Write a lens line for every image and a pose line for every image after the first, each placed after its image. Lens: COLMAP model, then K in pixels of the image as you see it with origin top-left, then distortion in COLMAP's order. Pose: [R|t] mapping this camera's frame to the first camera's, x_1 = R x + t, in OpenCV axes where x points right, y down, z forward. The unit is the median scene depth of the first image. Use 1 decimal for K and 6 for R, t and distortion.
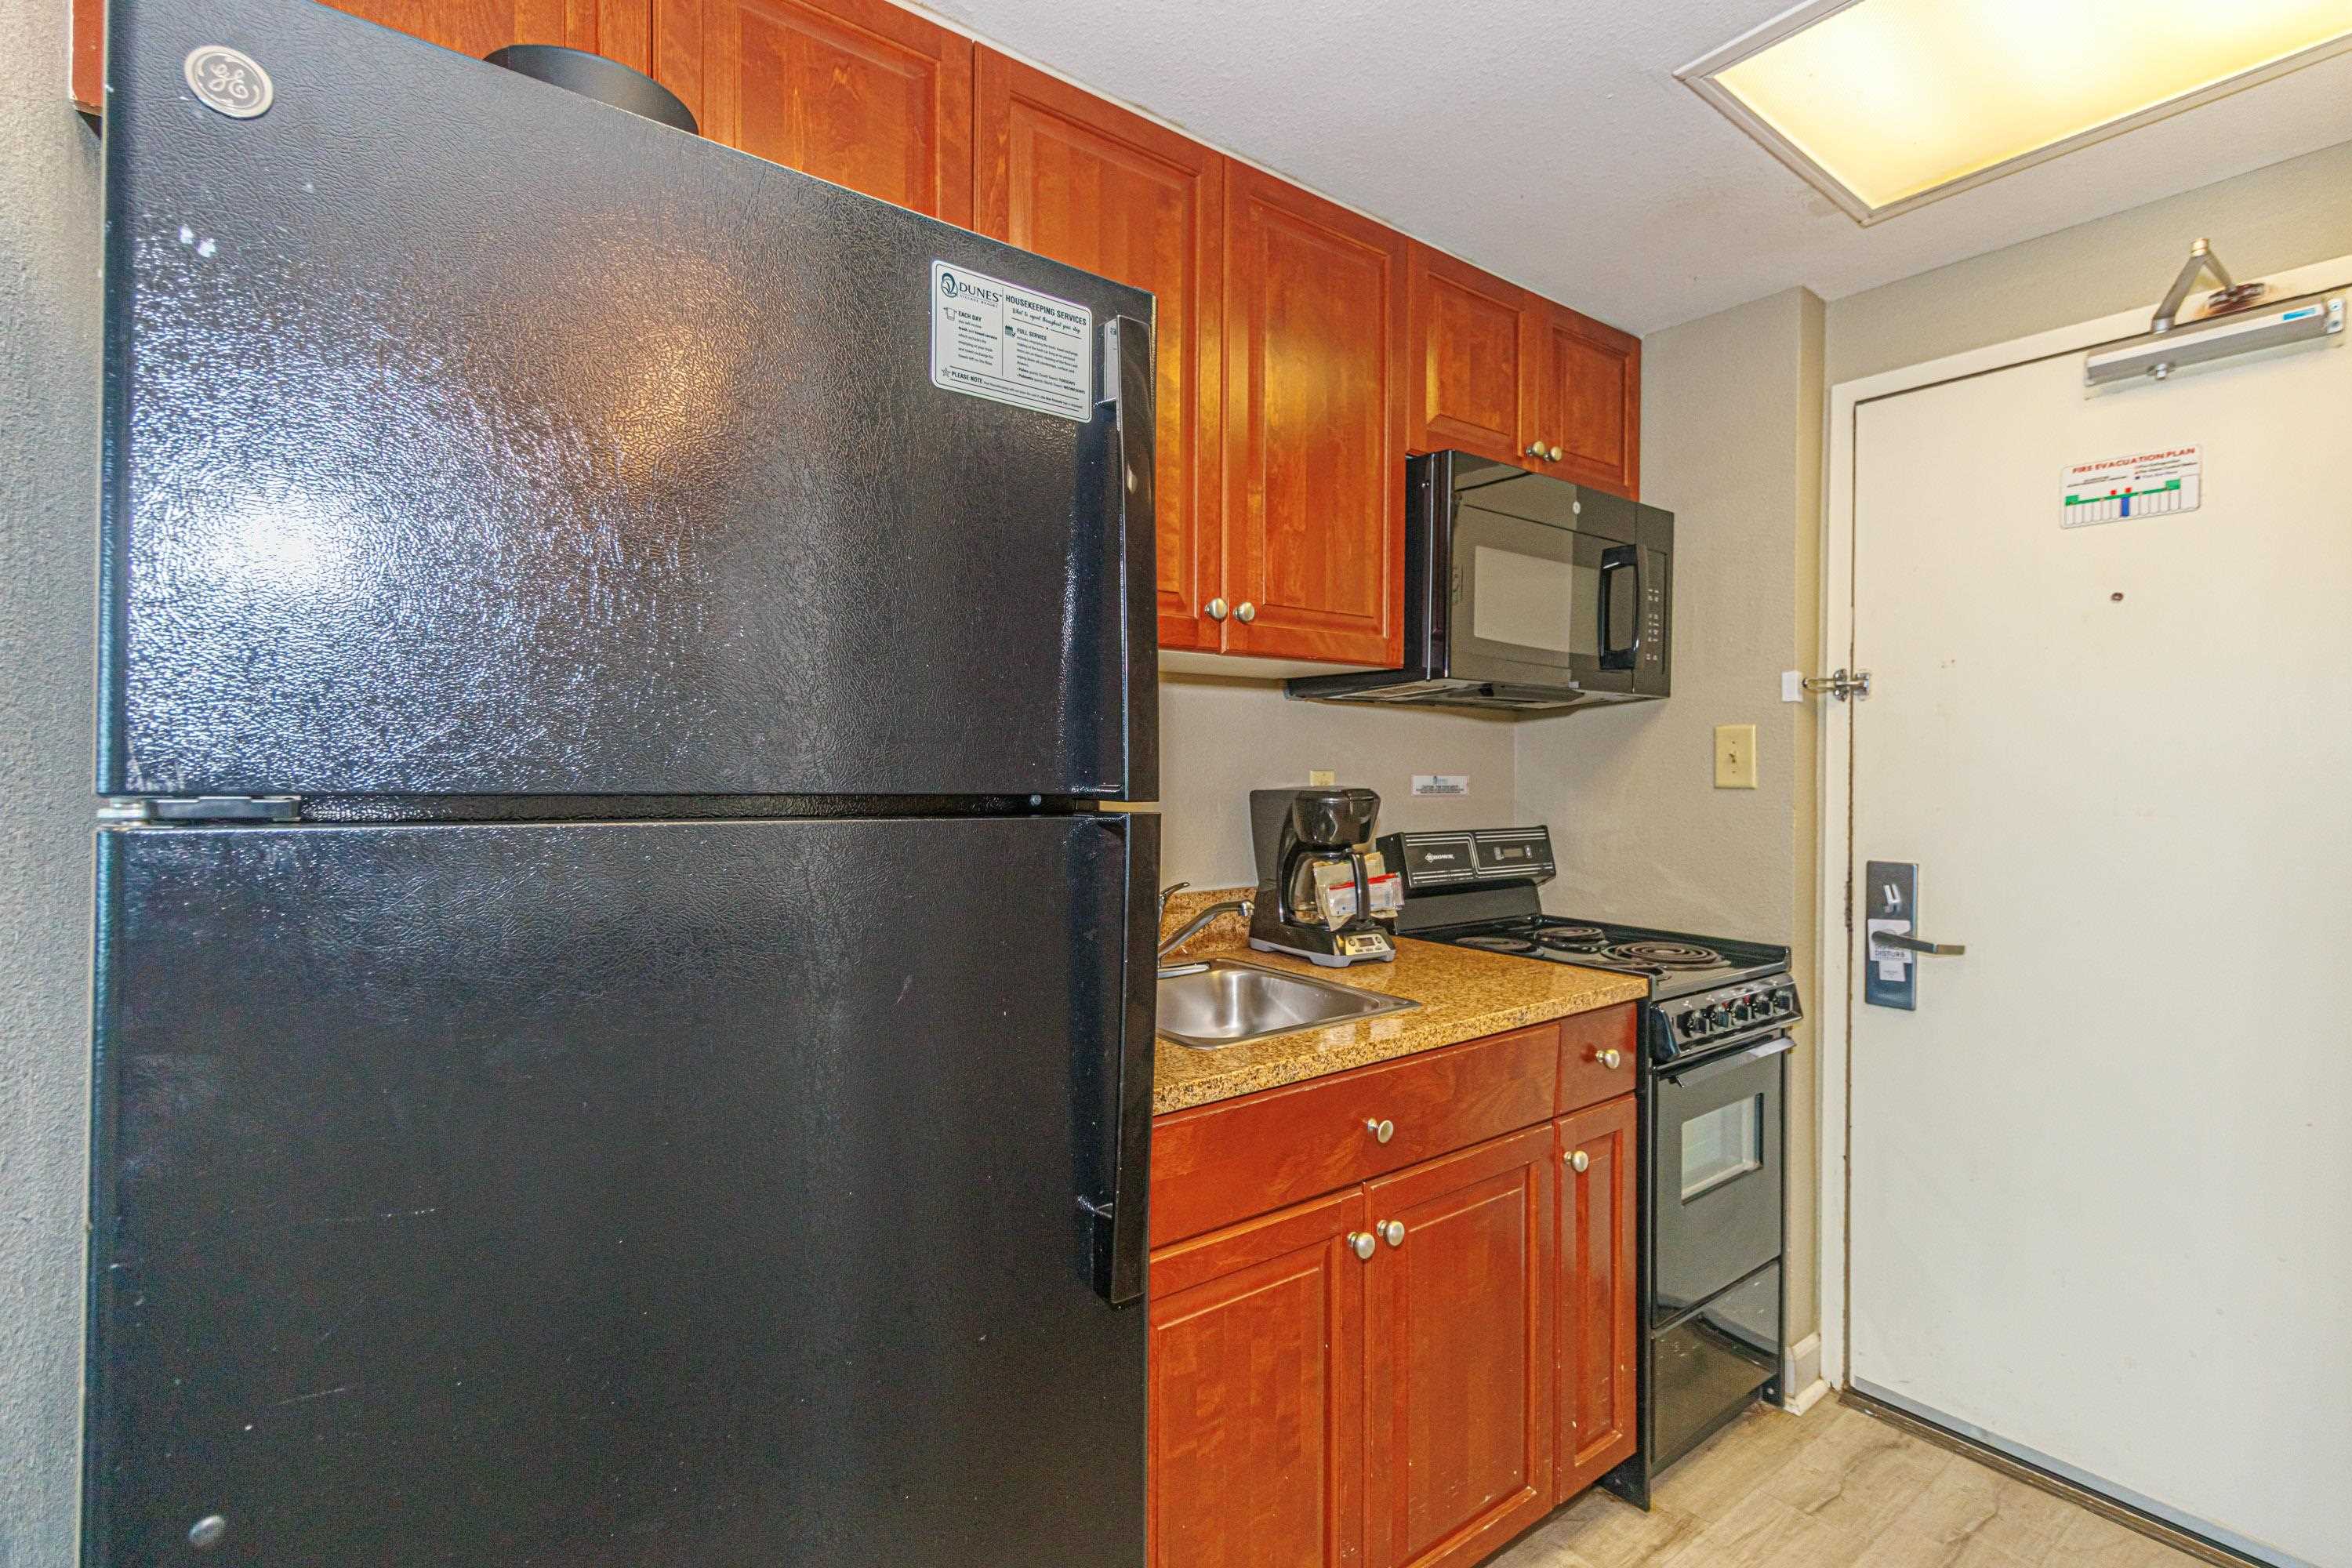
lens RADIAL K [[1084.9, 0, 1168.8], [0, 1084.9, 774.6], [0, 0, 1]] dist [0.006238, -0.000022]
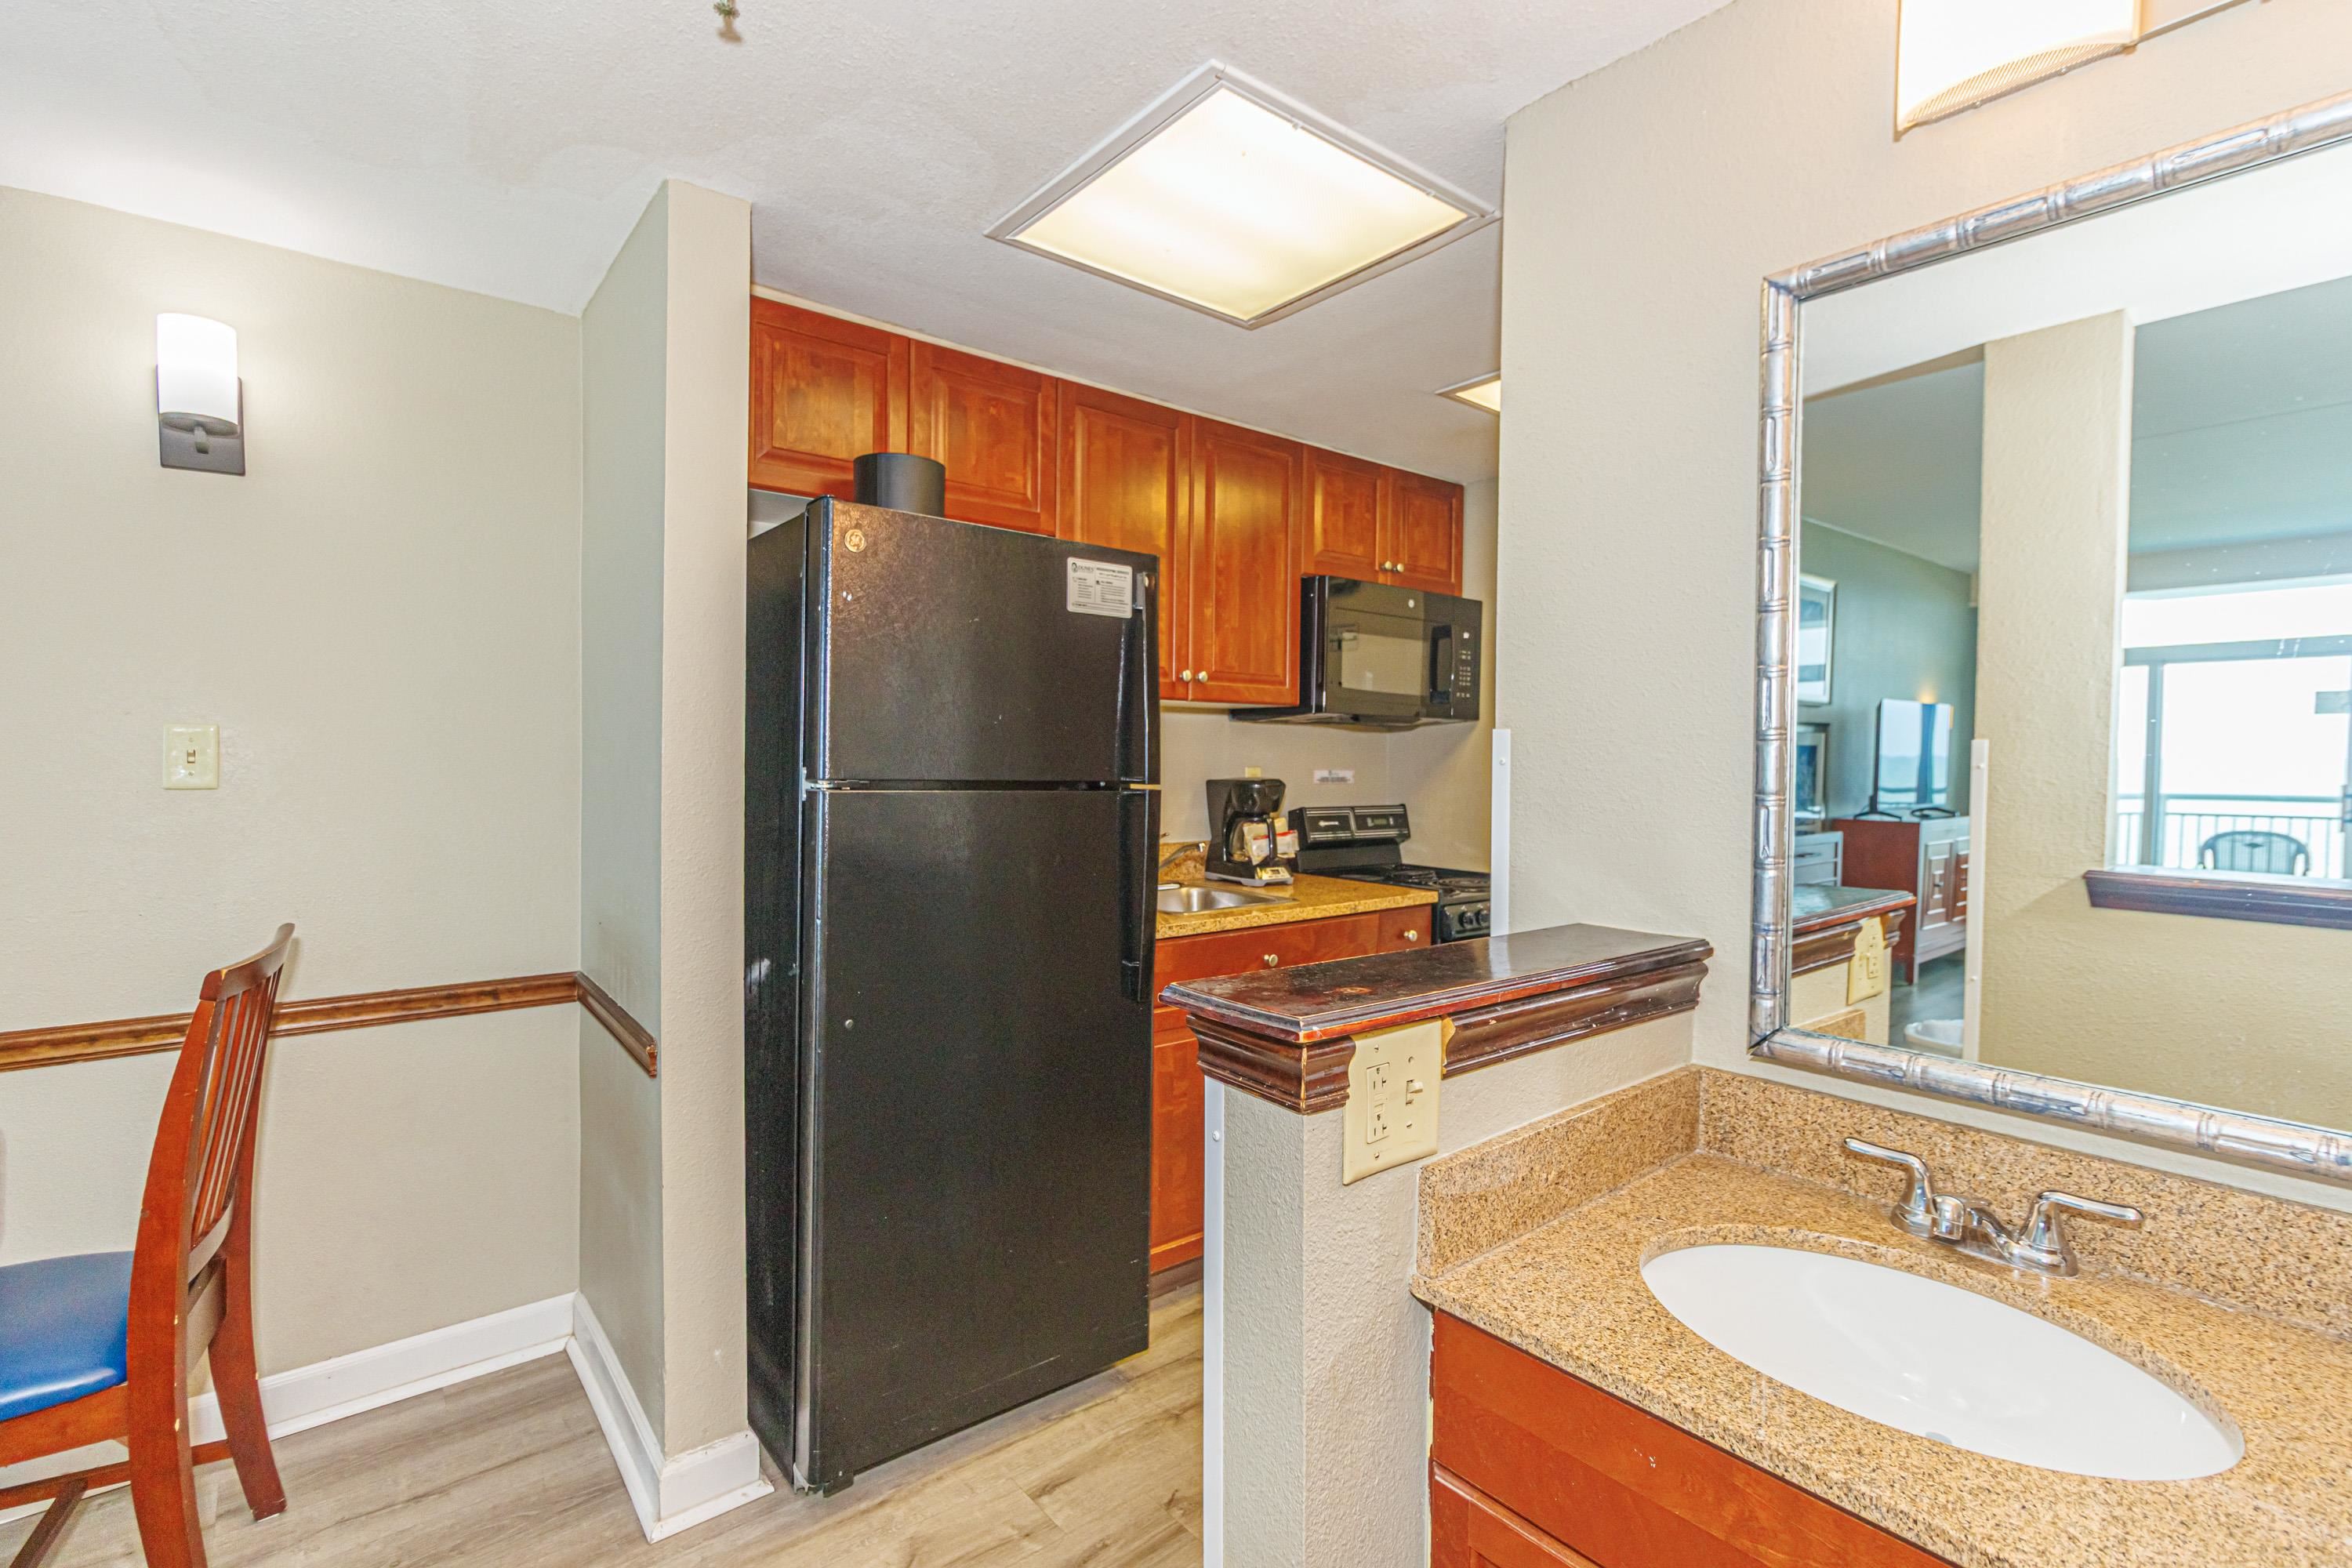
lens RADIAL K [[1084.9, 0, 1168.8], [0, 1084.9, 774.6], [0, 0, 1]] dist [0.006238, -0.000022]
pose [[0.999549, 0.005366, 0.029556, -0.029791], [-0.005684, 0.999927, 0.010702, -0.010548], [-0.029497, -0.010865, 0.999506, -0.654838]]
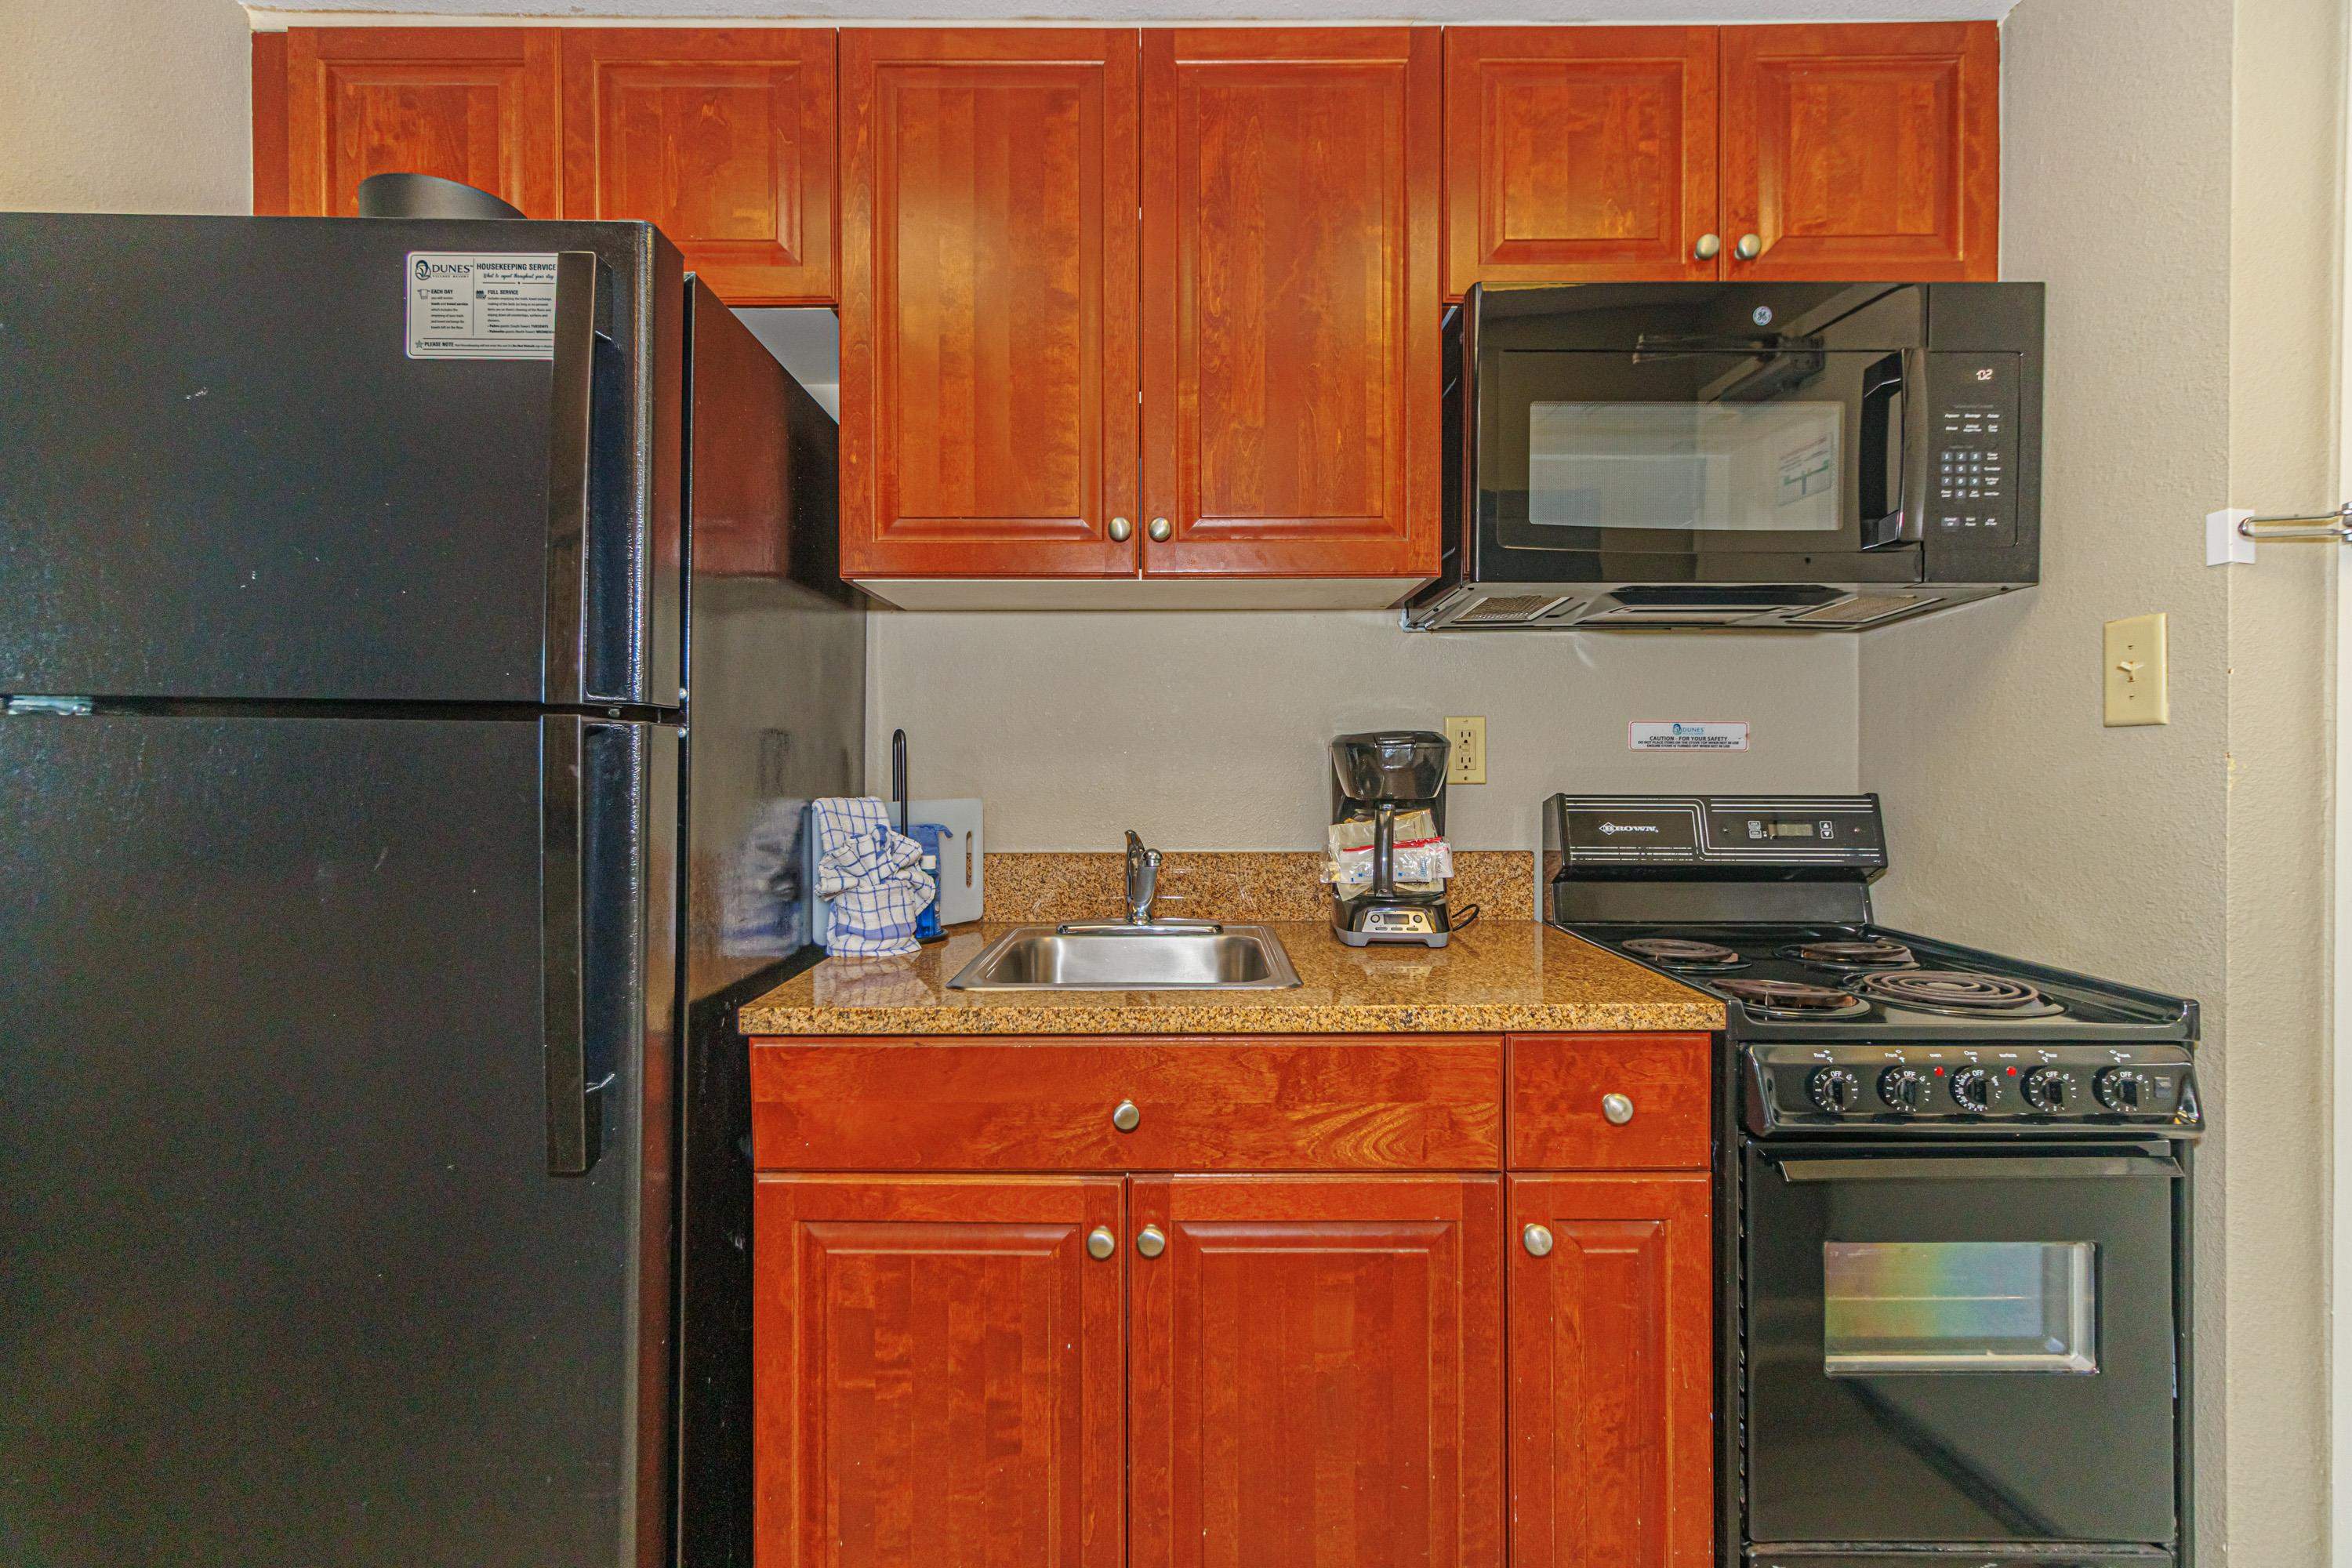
lens RADIAL K [[1081.0, 0, 1167.6], [0, 1081.0, 770.7], [0, 0, 1]] dist [0.006002, 0.000148]
pose [[0.795059, 0.000336, -0.606532, 0.547662], [-0.001192, 0.999999, -0.001008, 0.045287], [0.606531, 0.001524, 0.795058, 0.260002]]
